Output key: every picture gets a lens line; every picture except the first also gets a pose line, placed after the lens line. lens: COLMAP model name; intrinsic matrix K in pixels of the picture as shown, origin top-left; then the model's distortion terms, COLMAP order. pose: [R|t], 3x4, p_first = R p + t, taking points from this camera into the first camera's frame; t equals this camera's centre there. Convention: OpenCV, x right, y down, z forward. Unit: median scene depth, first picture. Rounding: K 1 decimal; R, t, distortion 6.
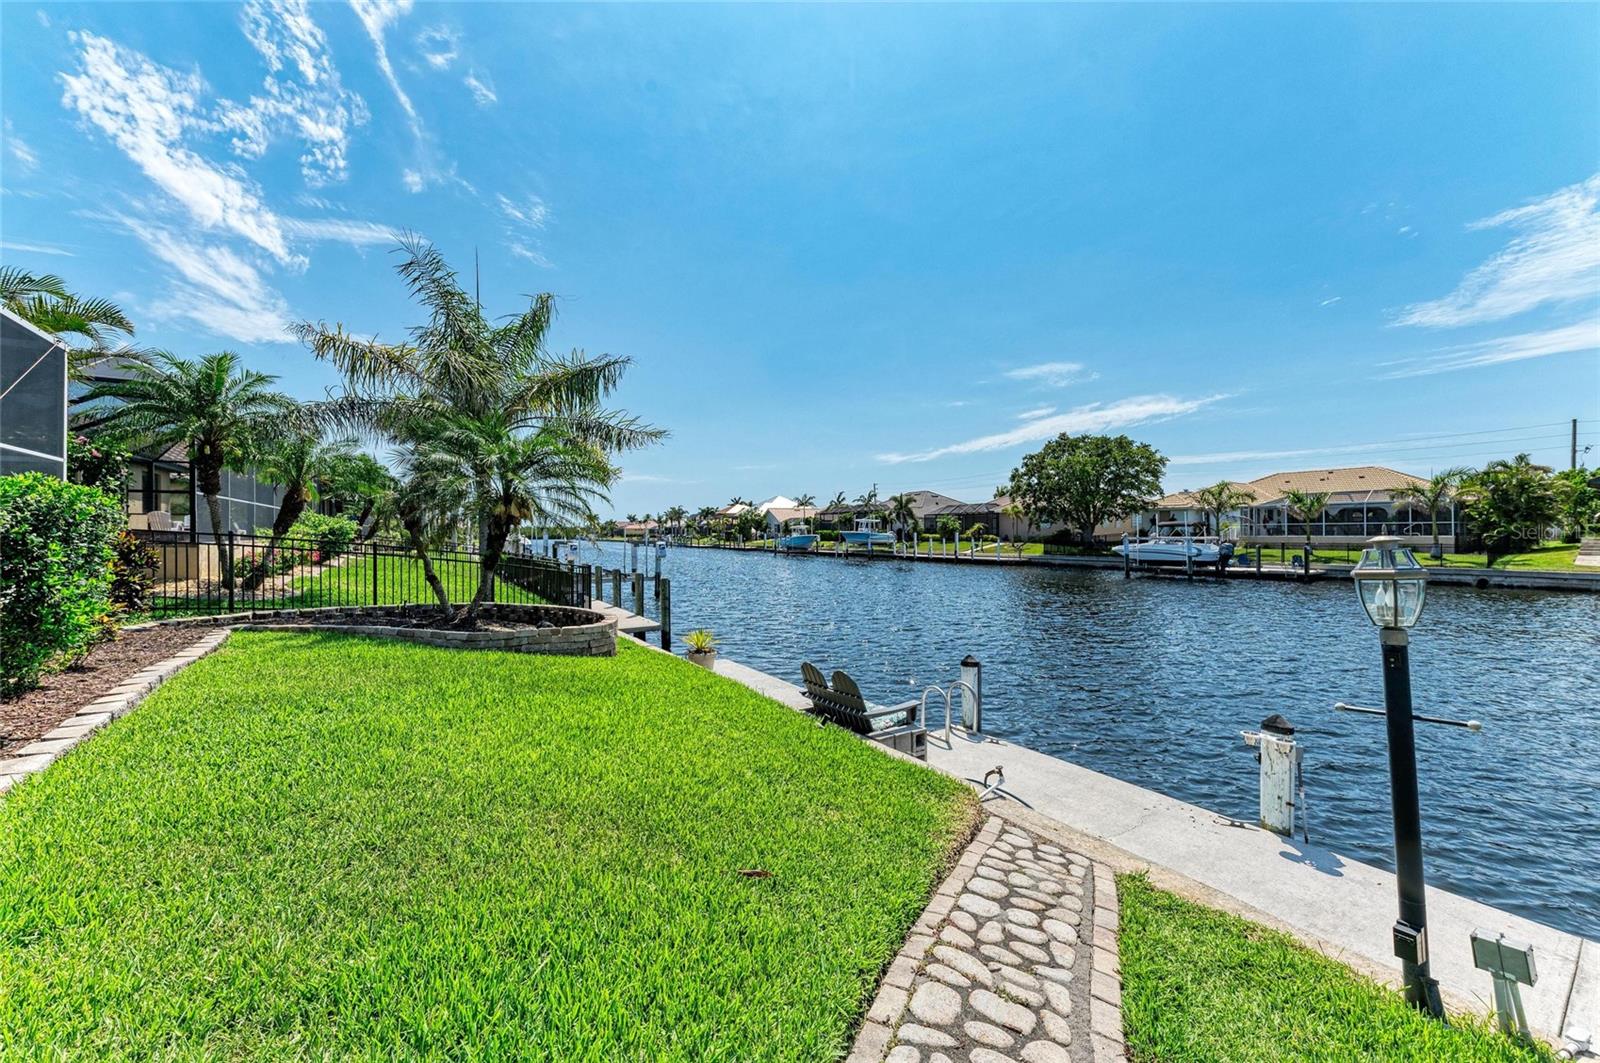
lens RADIAL K [[591.8, 0, 800.0], [0, 591.8, 531.5], [0, 0, 1]] dist [0.019586, -0.005293]
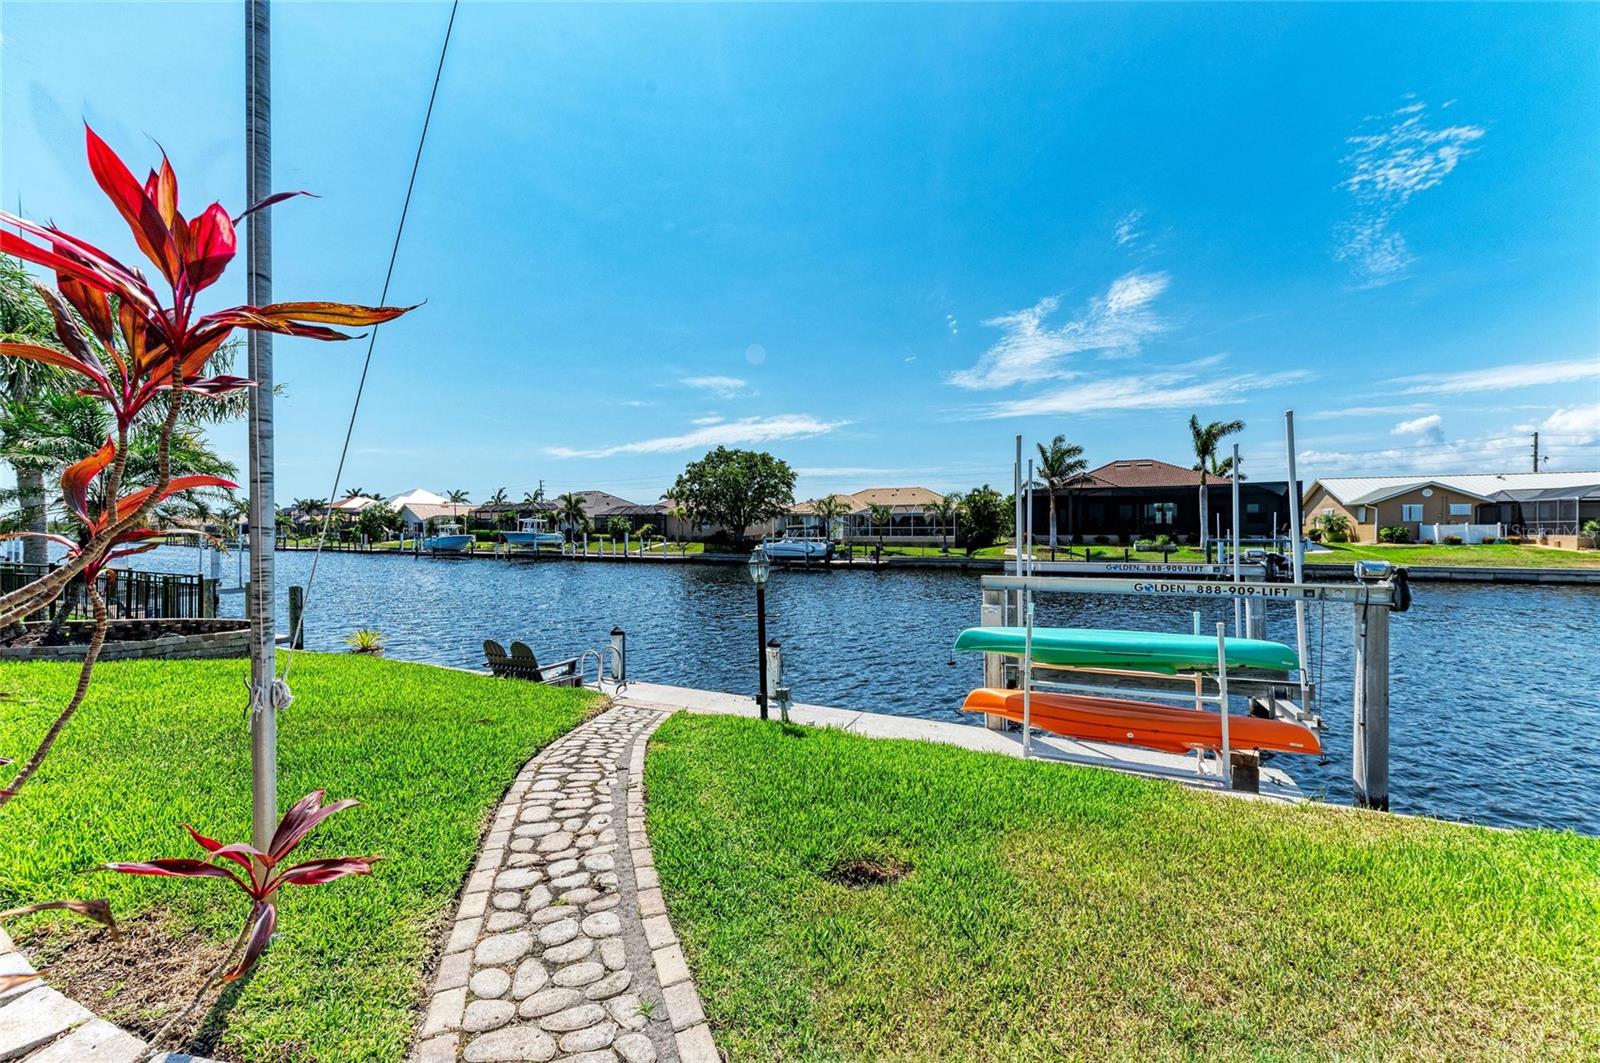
lens RADIAL K [[591.8, 0, 800.0], [0, 591.8, 531.5], [0, 0, 1]] dist [0.019586, -0.005293]
pose [[0.859033, 0.003095, 0.511910, -0.008389], [-0.003994, 0.999992, 0.000656, -0.002838], [-0.511904, -0.002607, 0.859039, -0.057585]]
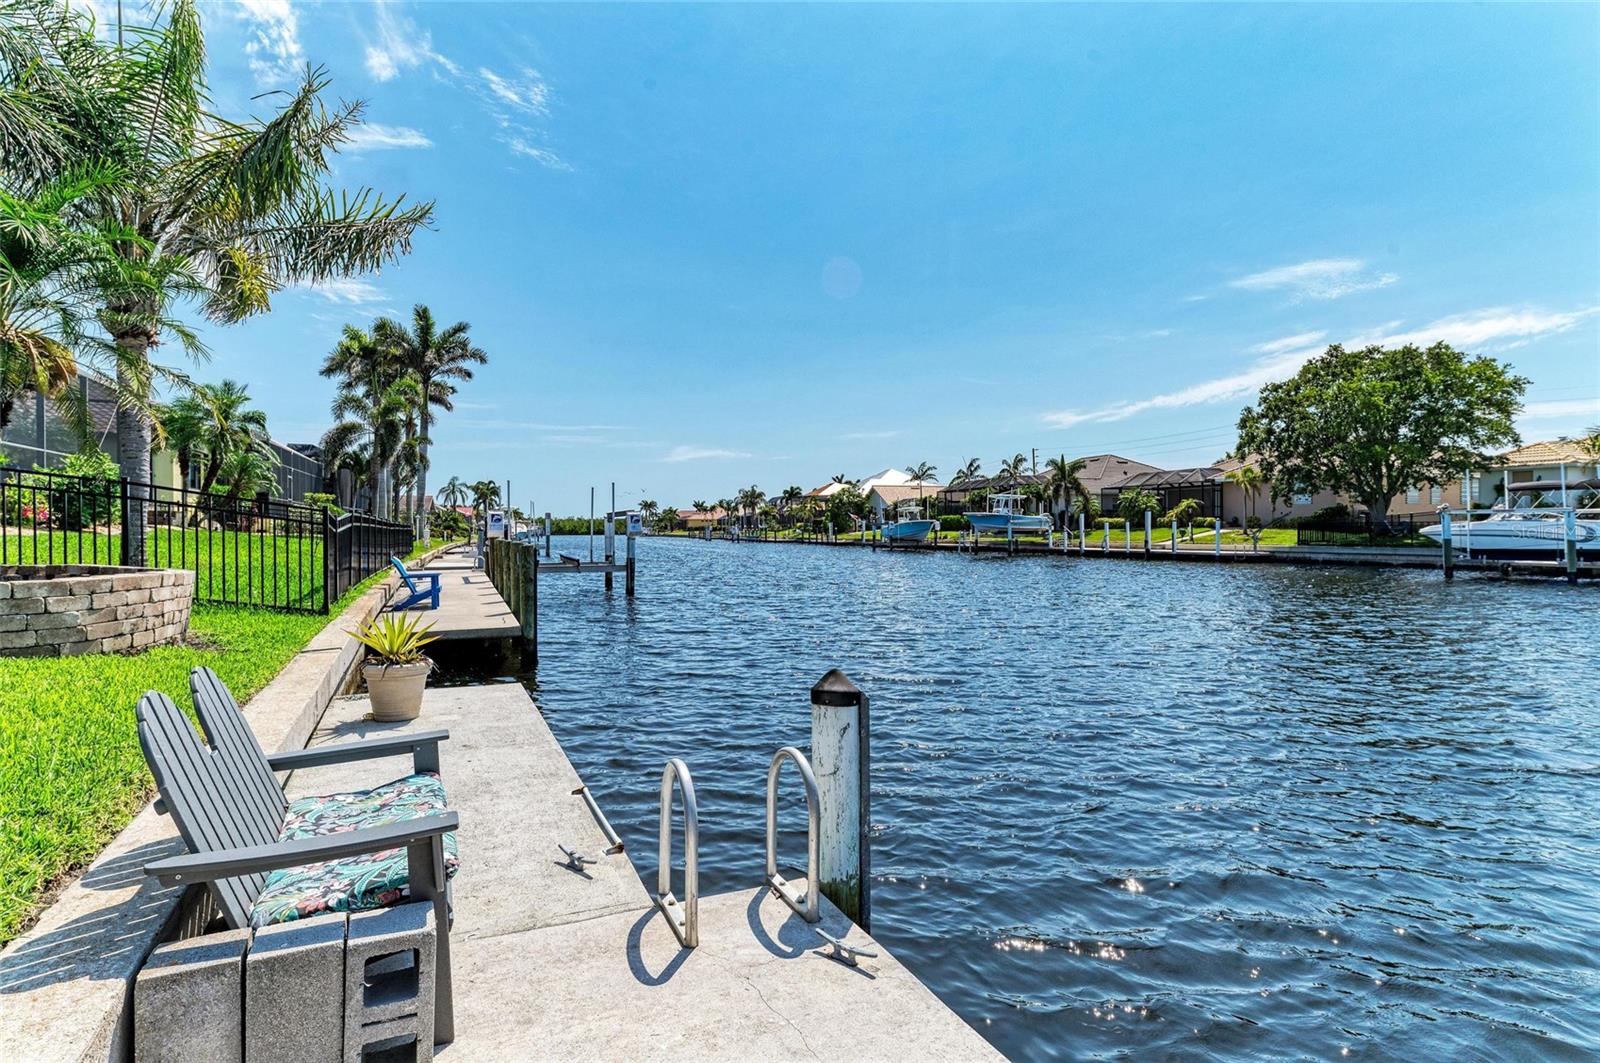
lens RADIAL K [[801.6, 0, 757.9], [0, 801.6, 535.2], [0, 0, 1]] dist [-0.016946, -0.000493]
pose [[0.975429, -0.002385, -0.220300, 0.045424], [0.004793, 0.999934, 0.010399, 0.016414], [0.220261, -0.011199, 0.975377, 0.070958]]
